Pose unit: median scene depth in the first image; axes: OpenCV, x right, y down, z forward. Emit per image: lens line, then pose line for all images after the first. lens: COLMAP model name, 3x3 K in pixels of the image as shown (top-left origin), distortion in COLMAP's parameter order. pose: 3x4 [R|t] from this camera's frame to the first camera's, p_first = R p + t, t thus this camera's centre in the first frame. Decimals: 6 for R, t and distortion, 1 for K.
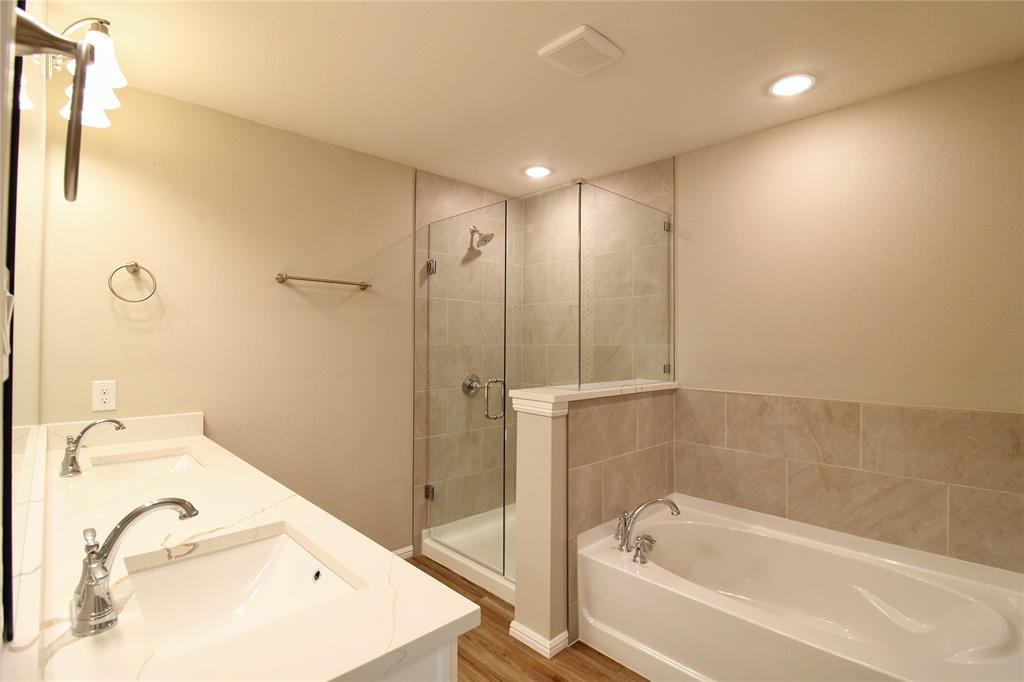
lens RADIAL K [[475.2, 0, 514.0], [0, 475.2, 338.5], [0, 0, 1]] dist [-0.001763, -0.012222]
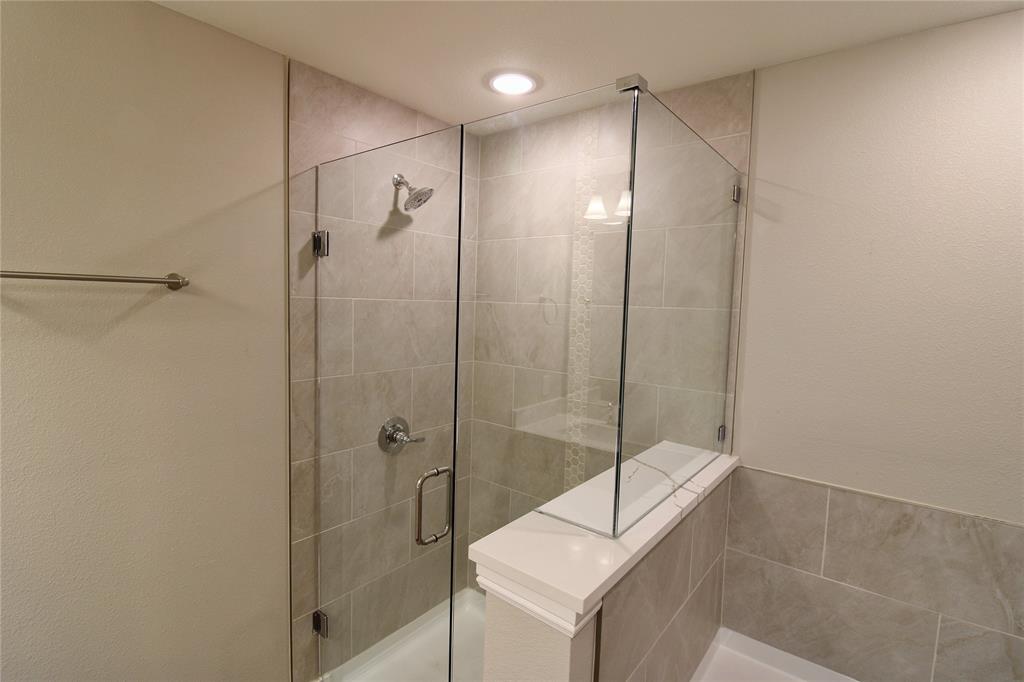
lens RADIAL K [[478.7, 0, 511.5], [0, 478.7, 336.7], [0, 0, 1]] dist [0.003729, -0.011477]
pose [[0.990971, 0.014512, 0.133291, -0.024772], [-0.025857, 0.996149, 0.083777, -0.095300], [-0.131562, -0.086467, 0.987530, 0.404938]]
